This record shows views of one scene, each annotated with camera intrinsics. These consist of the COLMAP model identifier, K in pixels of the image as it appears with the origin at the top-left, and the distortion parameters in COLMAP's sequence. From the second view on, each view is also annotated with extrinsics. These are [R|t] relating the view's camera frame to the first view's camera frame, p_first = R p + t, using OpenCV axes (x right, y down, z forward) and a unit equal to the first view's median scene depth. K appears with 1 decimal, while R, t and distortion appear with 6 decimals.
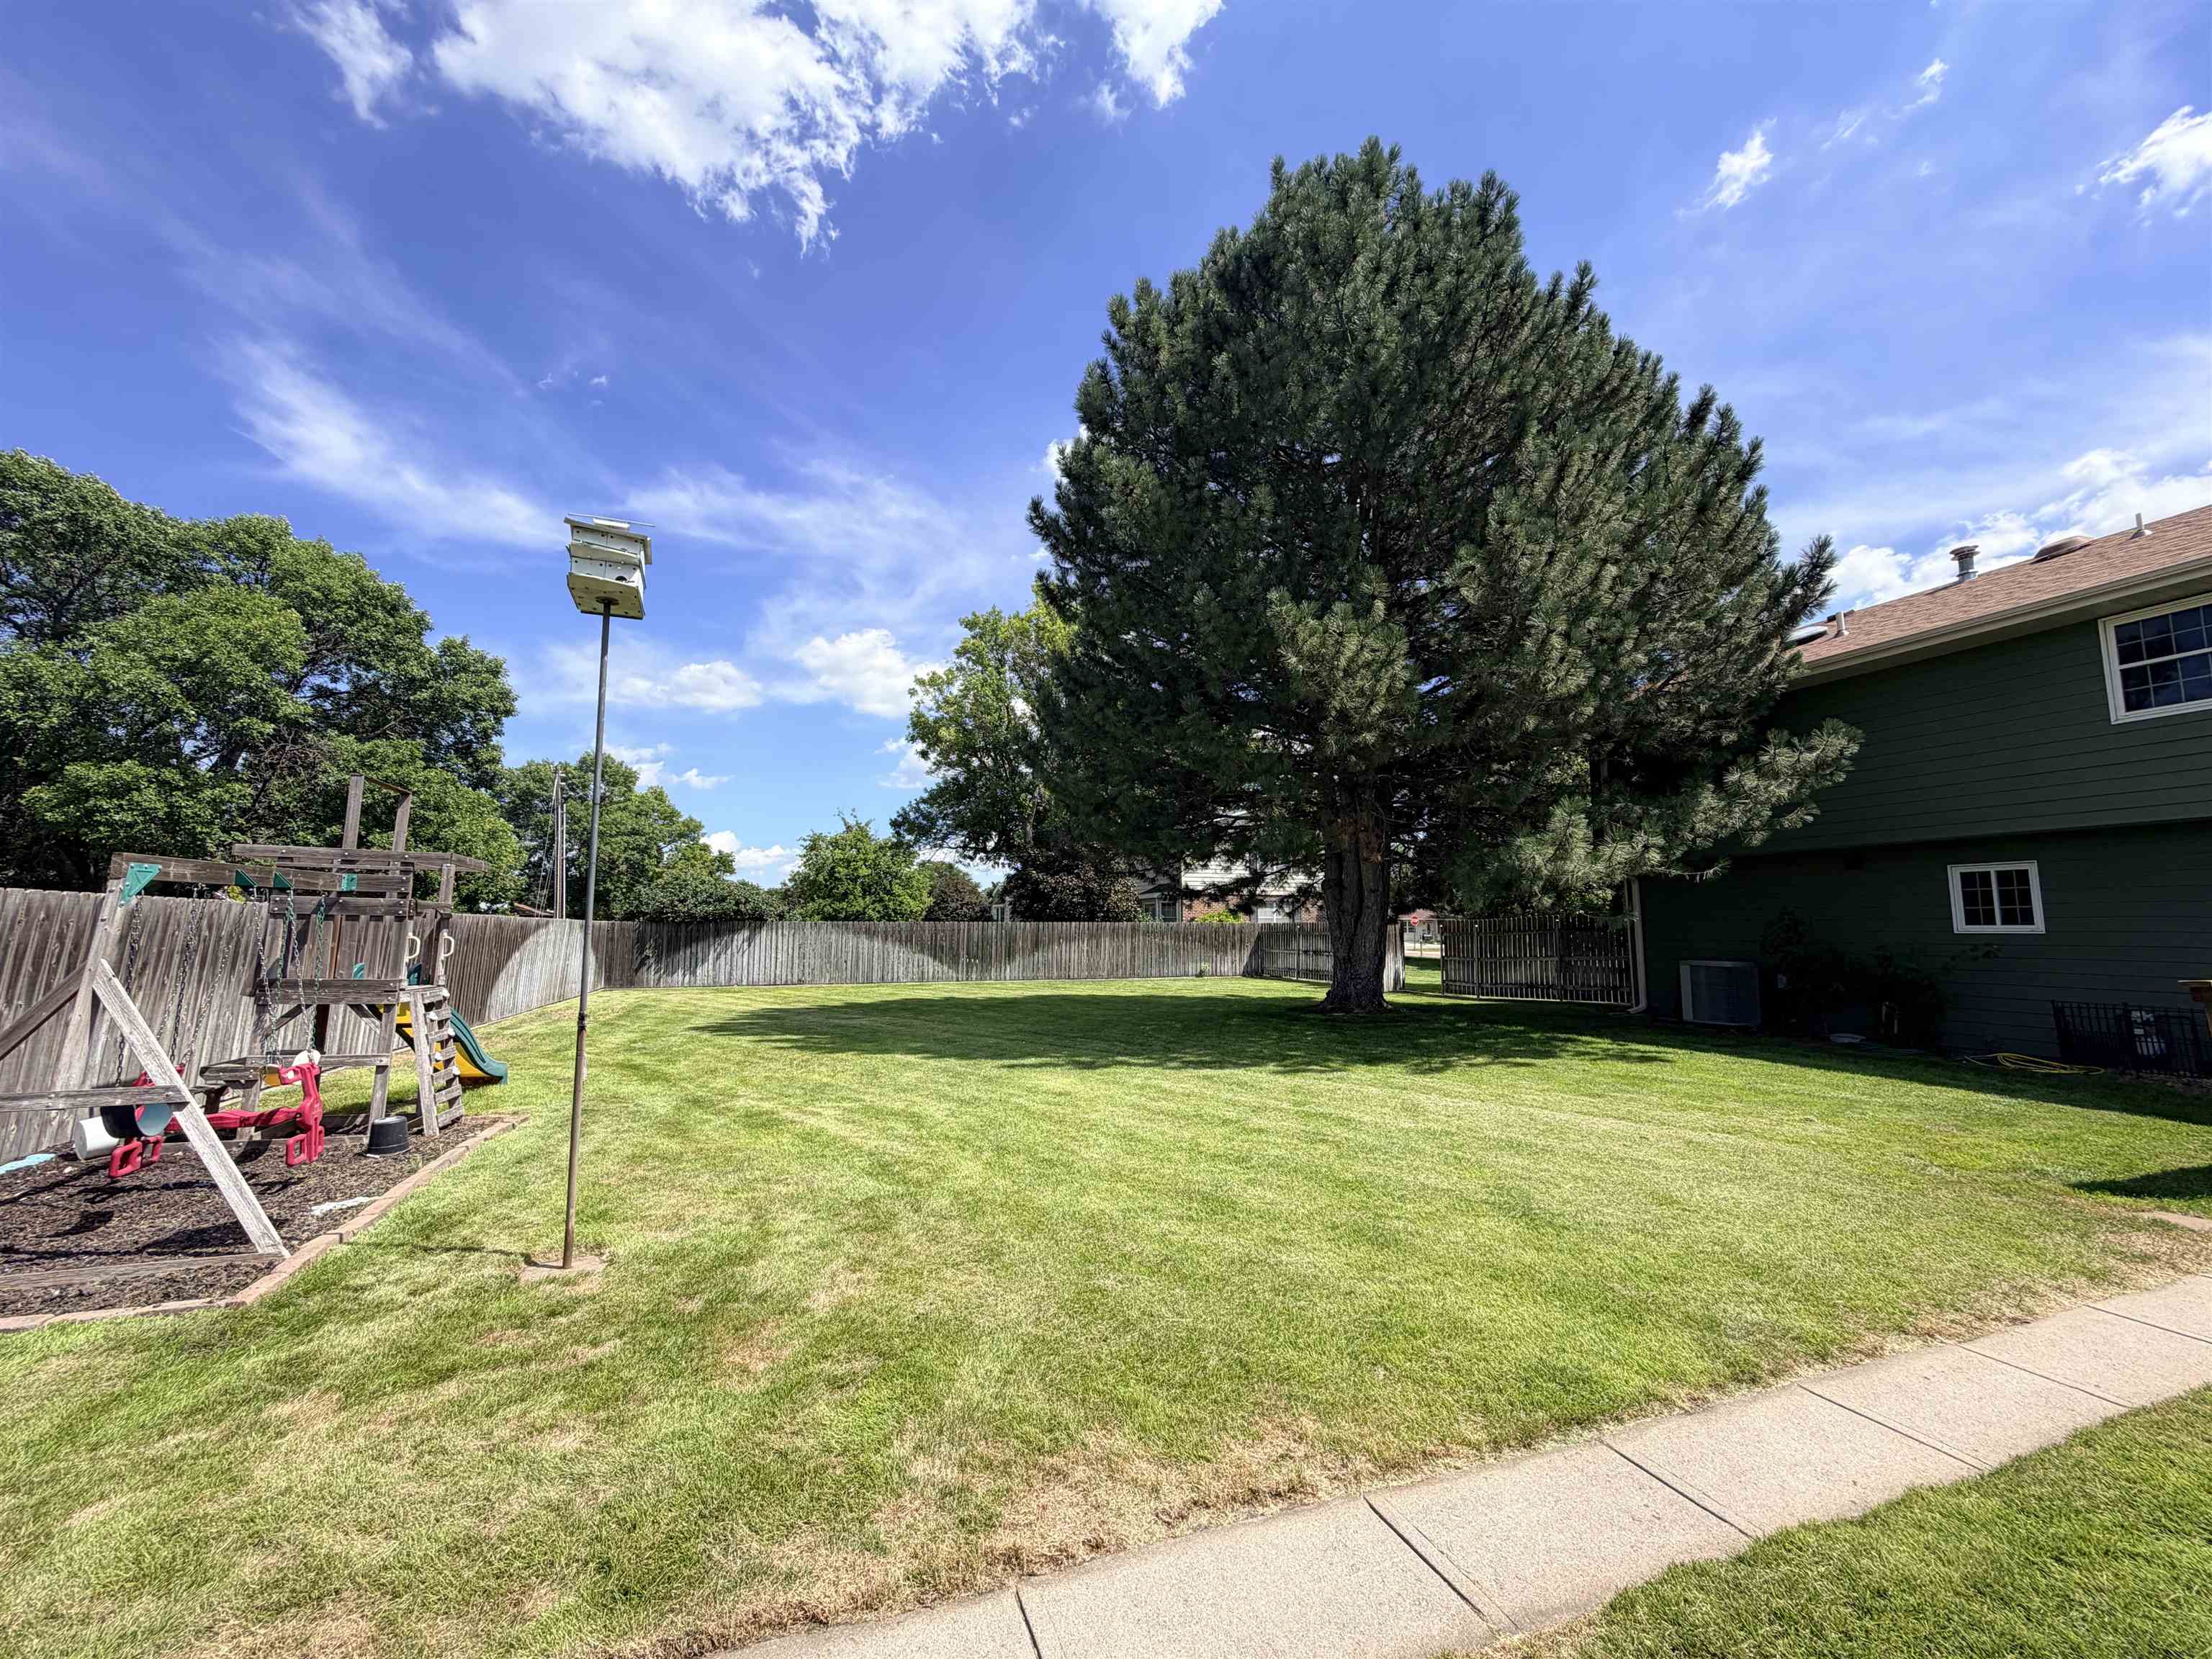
lens RADIAL K [[879.6, 0, 1101.2], [0, 879.6, 827.9], [0, 0, 1]] dist [0.000864, 0.000407]
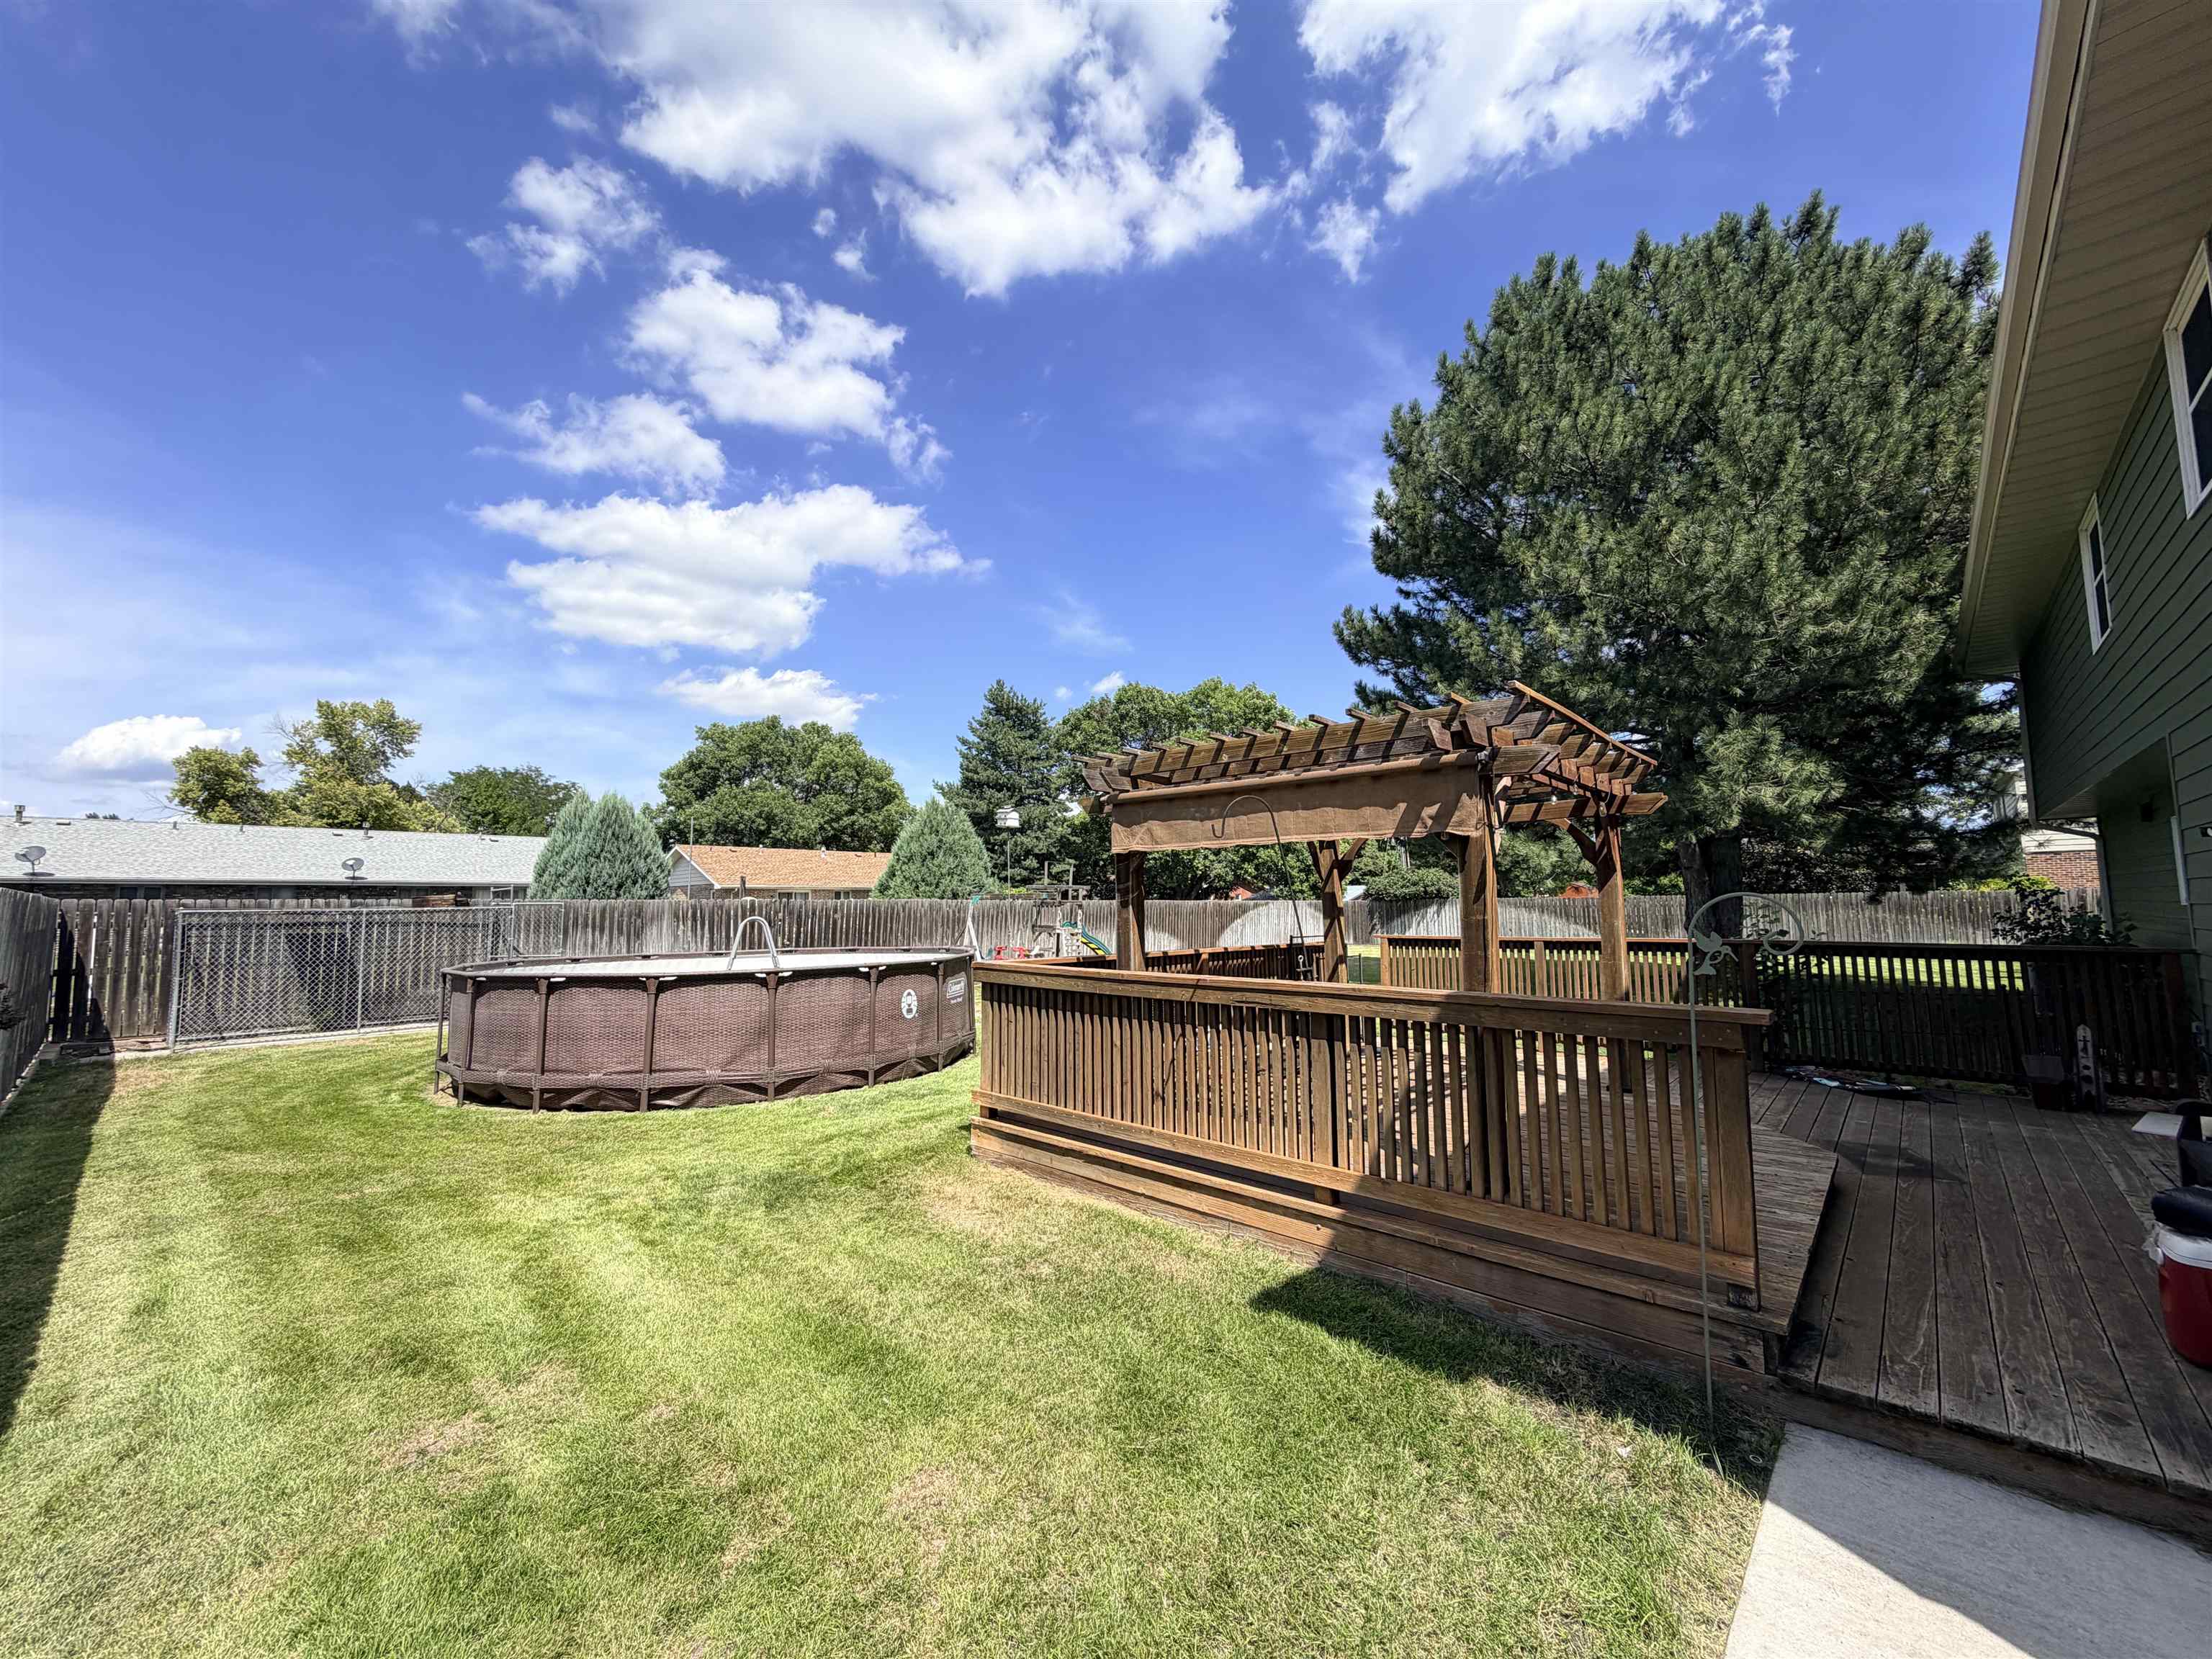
lens RADIAL K [[879.4, 0, 1106.0], [0, 879.4, 829.5], [0, 0, 1]] dist [-0.001945, -0.000156]
pose [[0.460990, -0.079867, -0.883804, 1.010766], [0.113844, 0.993035, -0.030357, -0.026597], [0.880073, -0.086622, 0.466872, -0.108242]]
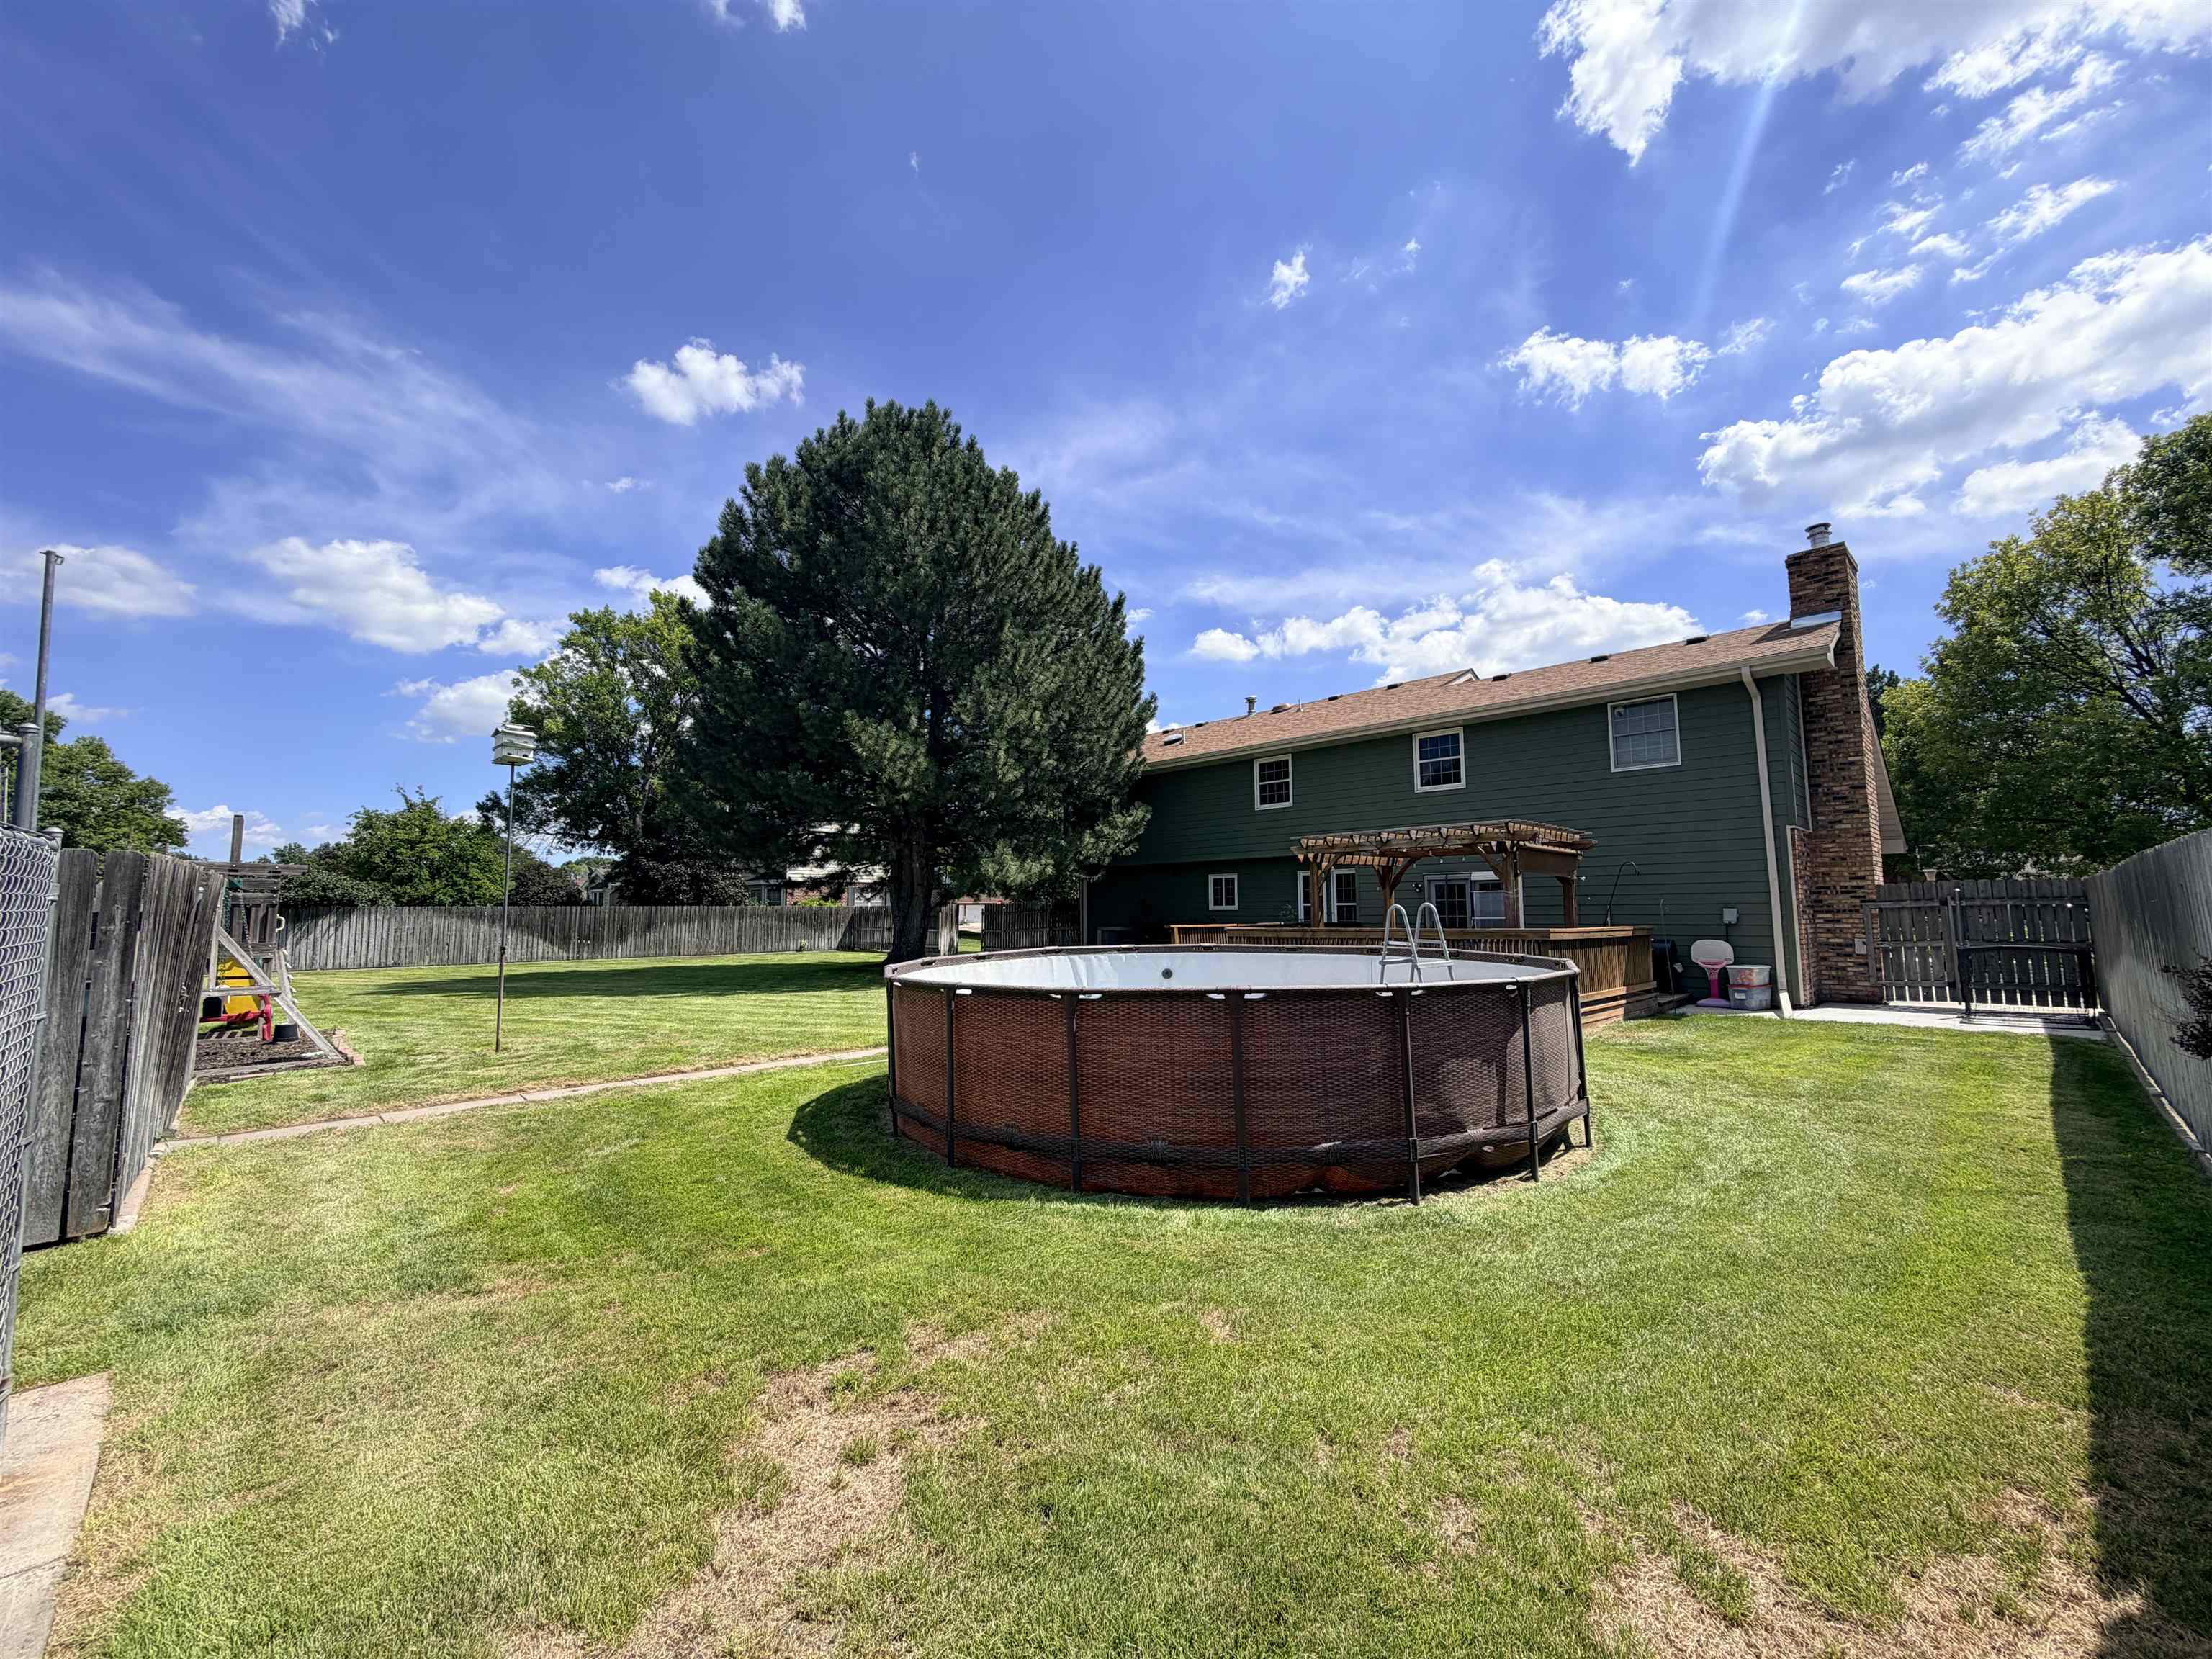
lens RADIAL K [[879.6, 0, 1101.2], [0, 879.6, 827.9], [0, 0, 1]] dist [0.000864, 0.000407]
pose [[0.907860, 0.033607, 0.417924, -0.044553], [-0.041429, 0.999095, 0.009654, -0.057095], [-0.417222, -0.026079, 0.908431, -0.533969]]
